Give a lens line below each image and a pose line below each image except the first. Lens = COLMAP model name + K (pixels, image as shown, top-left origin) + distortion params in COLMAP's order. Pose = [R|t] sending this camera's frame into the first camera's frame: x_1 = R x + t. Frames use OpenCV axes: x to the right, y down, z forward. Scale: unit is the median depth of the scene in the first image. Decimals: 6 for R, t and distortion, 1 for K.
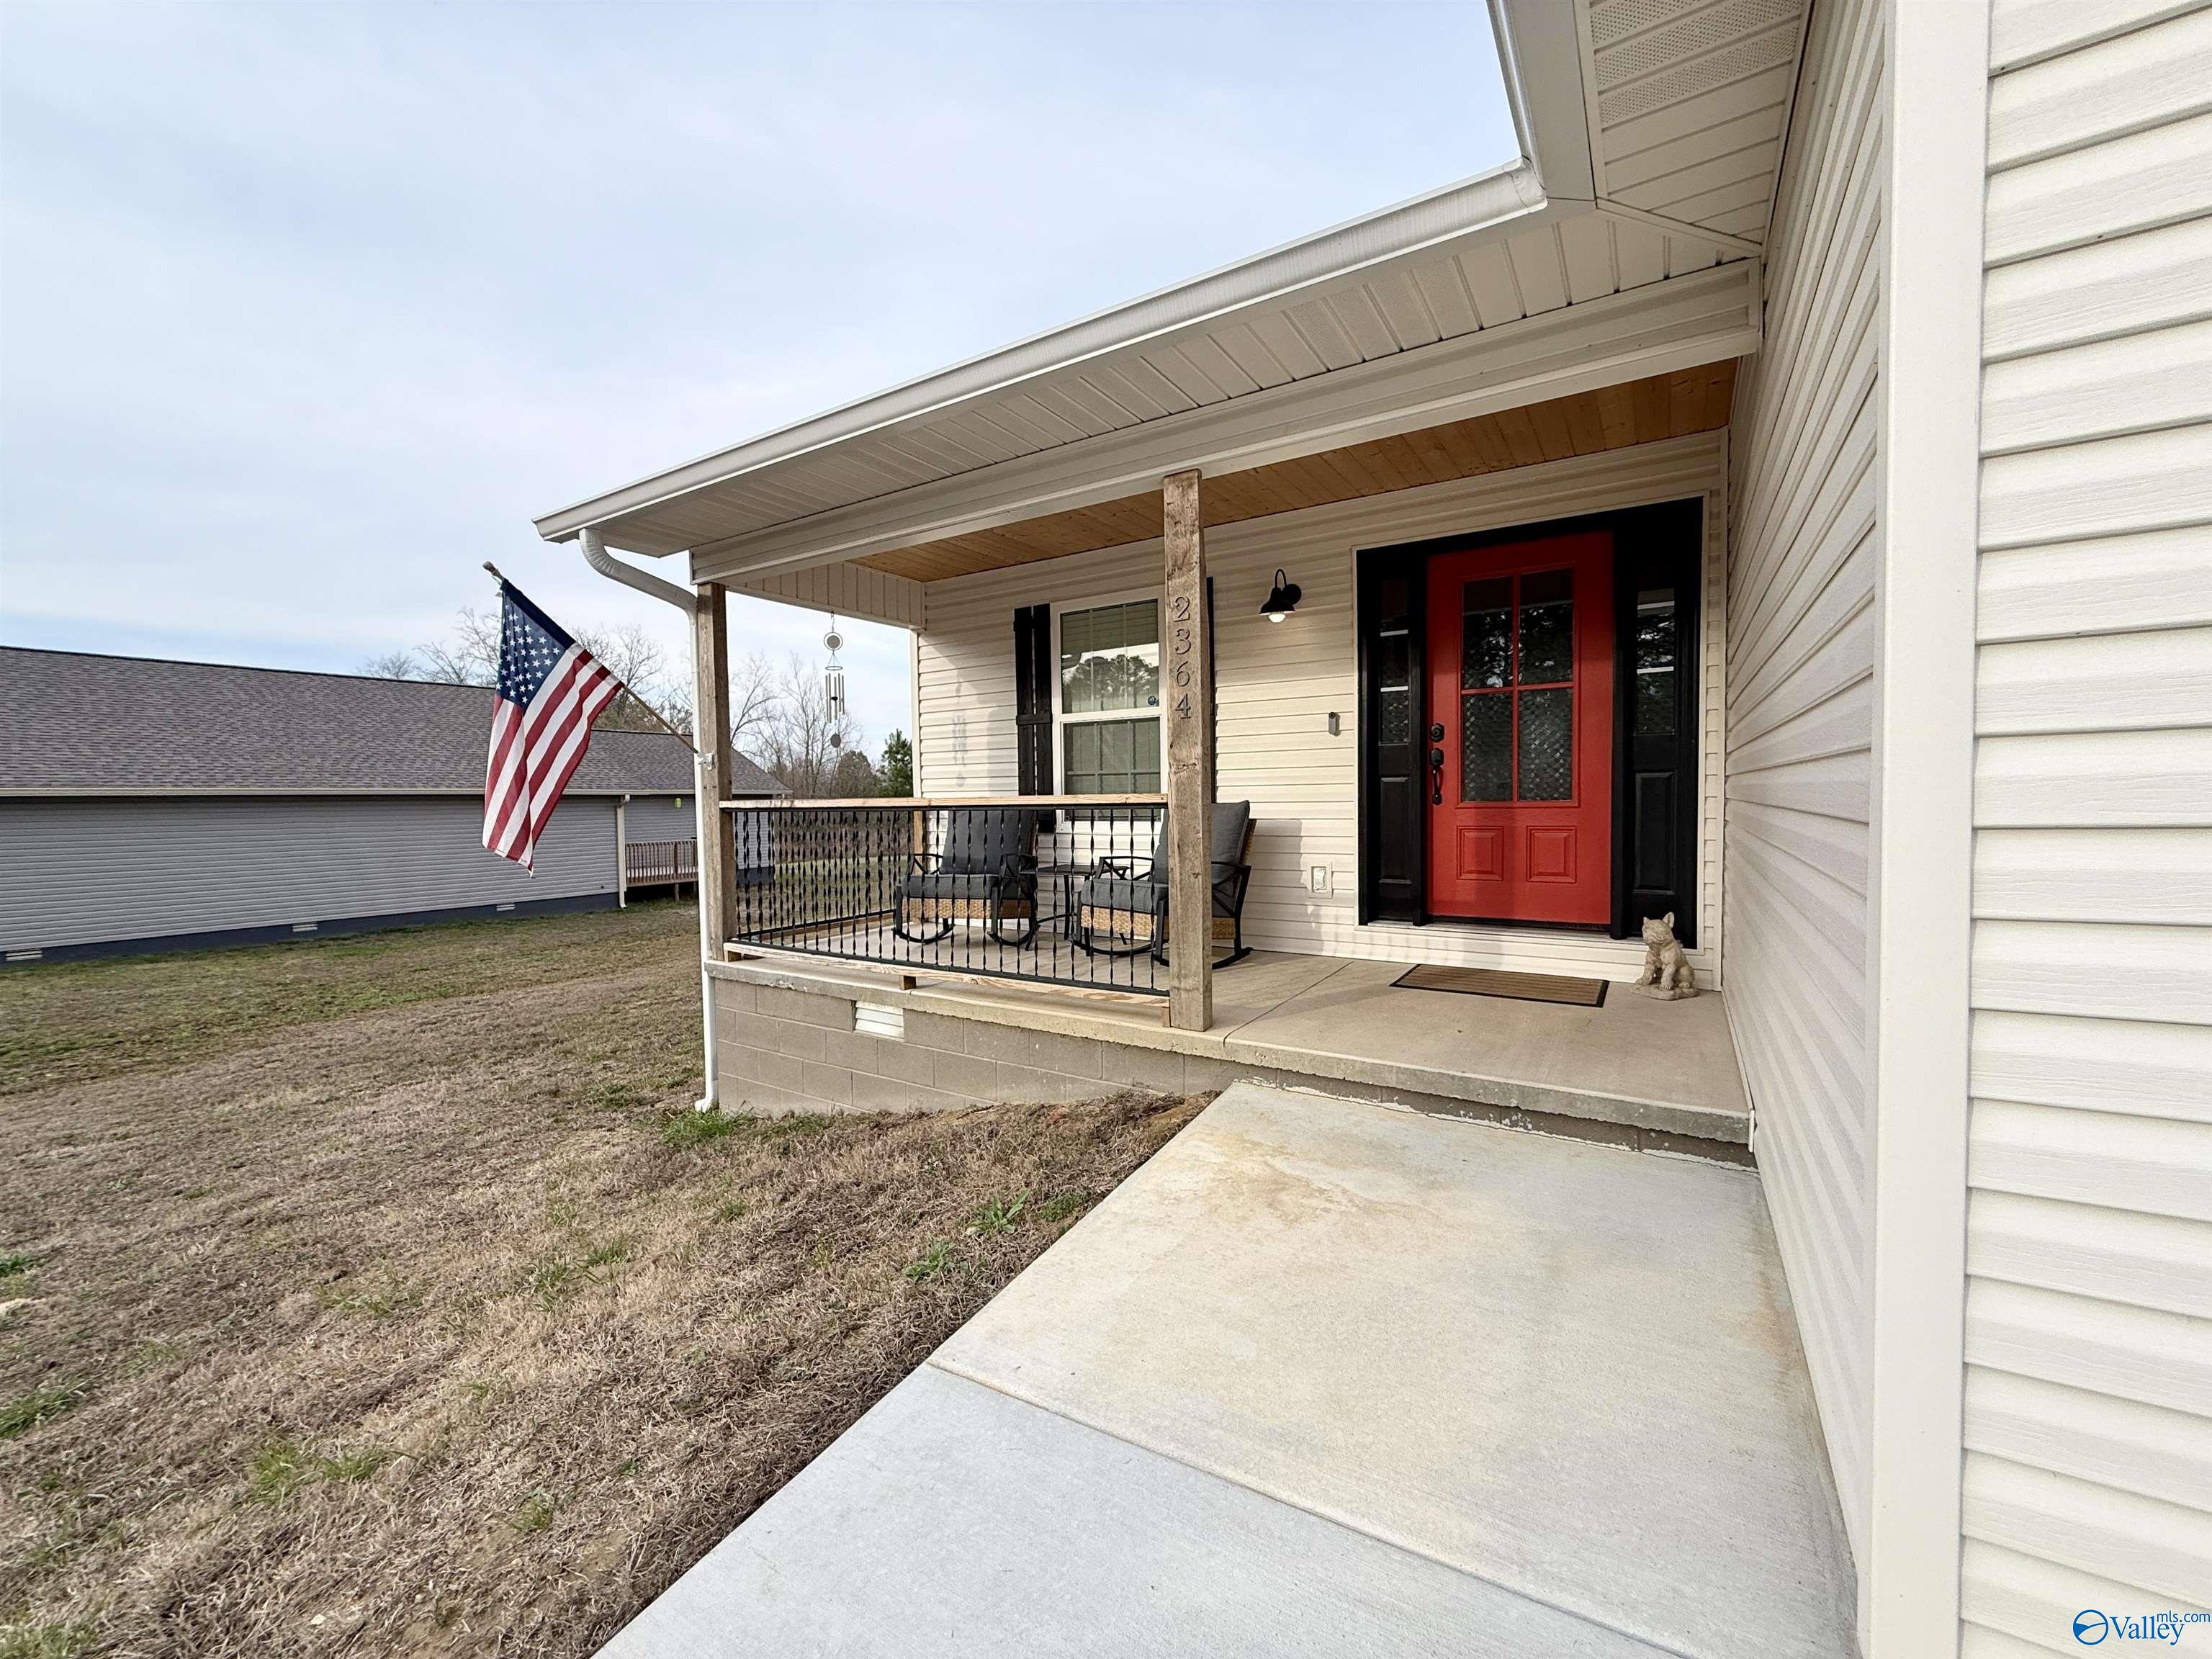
lens RADIAL K [[873.4, 0, 1101.5], [0, 873.4, 830.1], [0, 0, 1]] dist [0.002686, 0.000245]
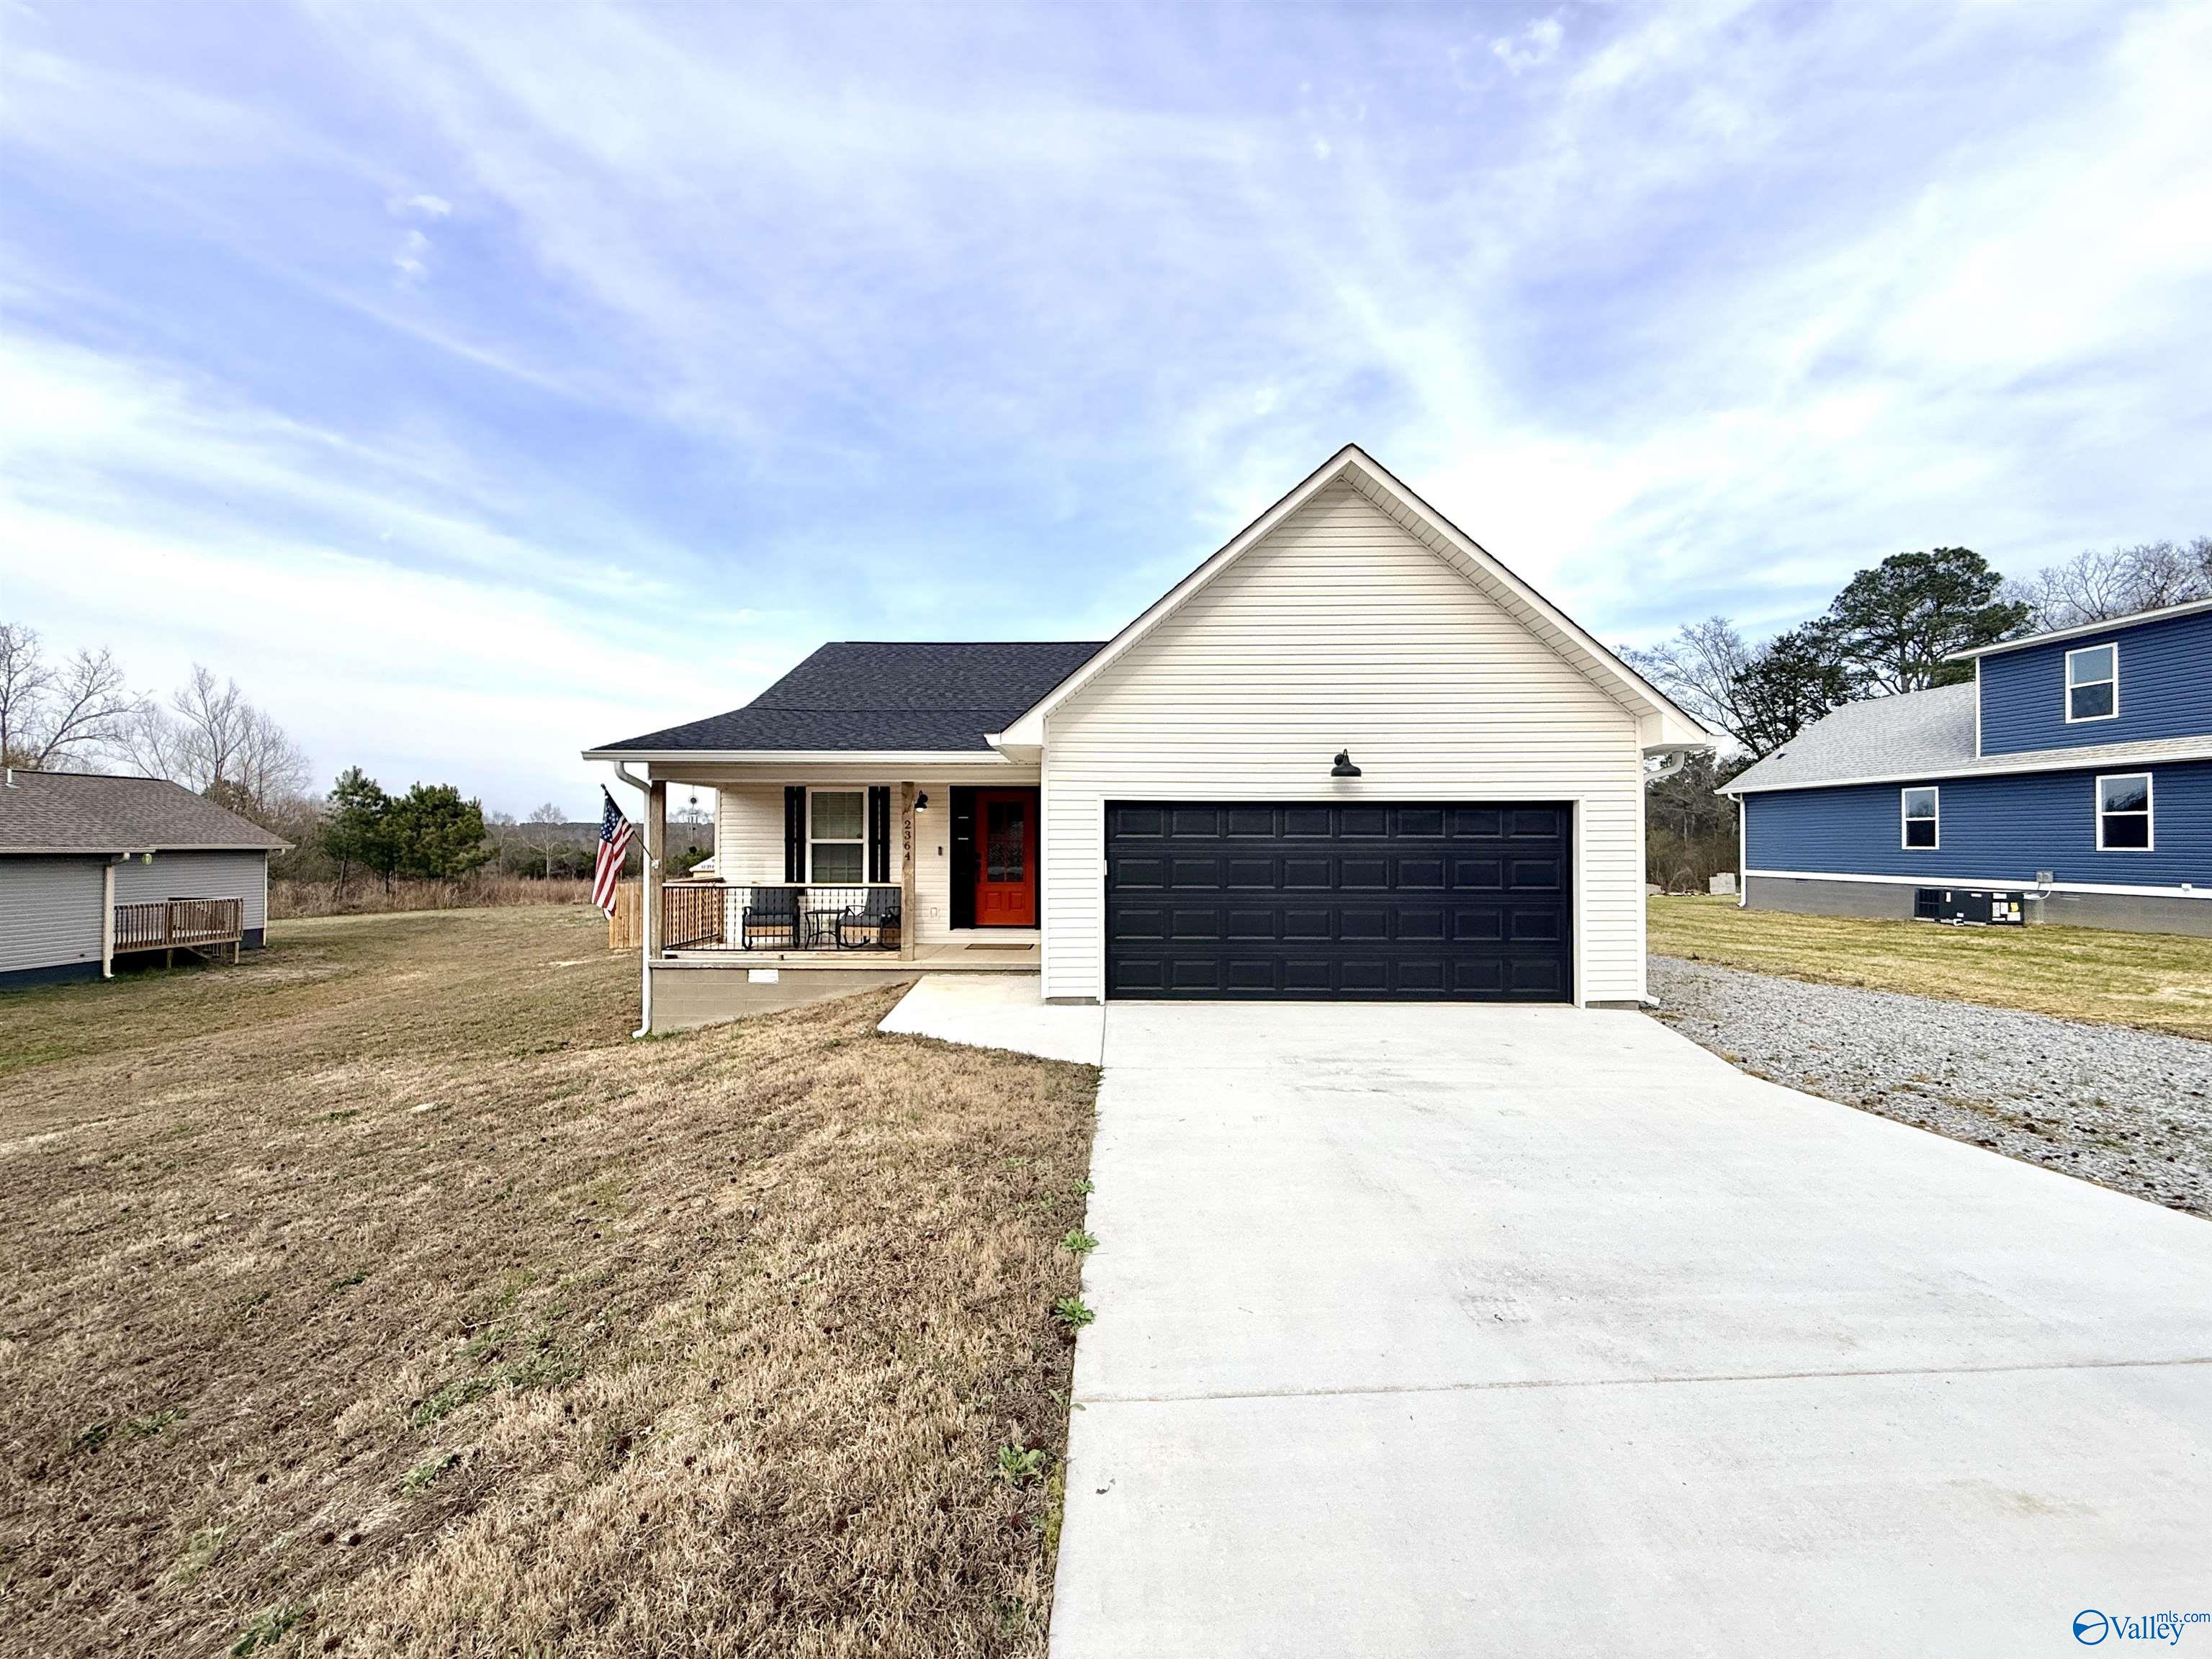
lens RADIAL K [[873.4, 0, 1100.6], [0, 873.4, 836.0], [0, 0, 1]] dist [0.002686, 0.000245]
pose [[0.854162, 0.019557, 0.519639, -0.616940], [0.005271, 0.998916, -0.046259, -0.042313], [-0.519980, 0.042252, 0.853133, -1.323962]]
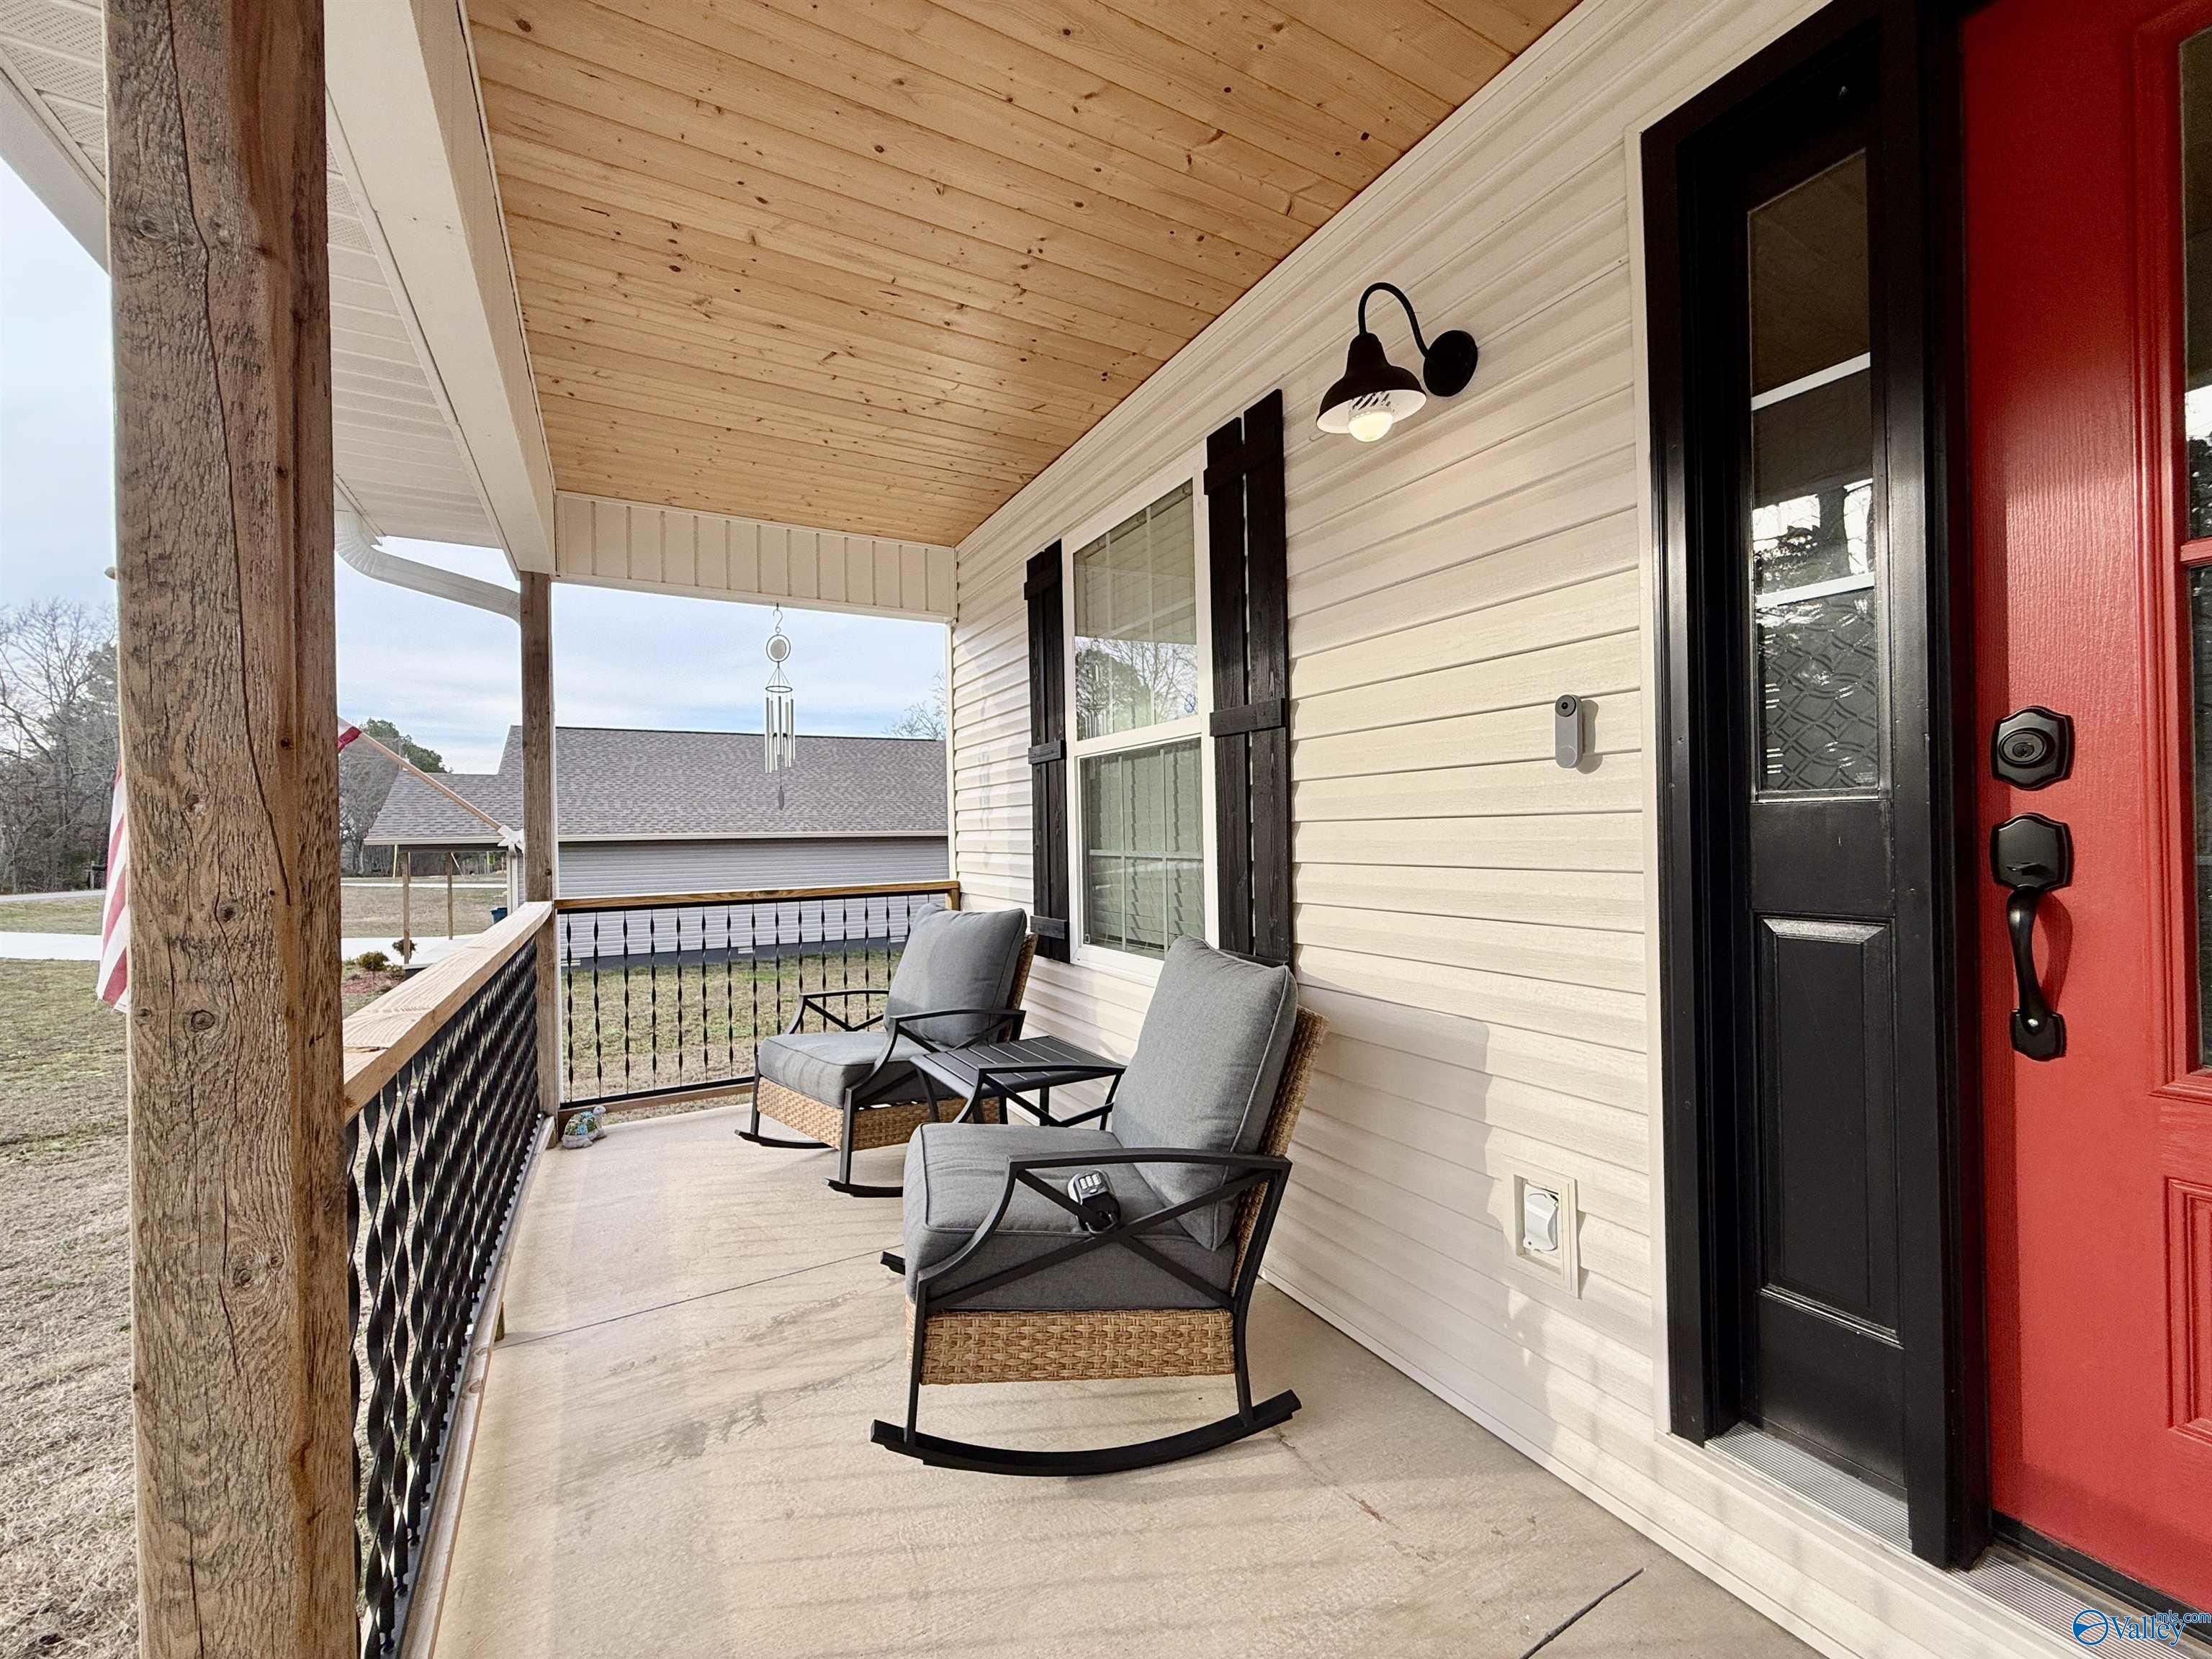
lens RADIAL K [[873.4, 0, 1107.1], [0, 873.4, 835.5], [0, 0, 1]] dist [0.002686, 0.000245]
pose [[0.882667, 0.000110, -0.469999, 0.247636], [-0.013226, 0.999610, -0.024605, -0.070700], [0.469813, 0.027934, 0.882324, 0.608213]]
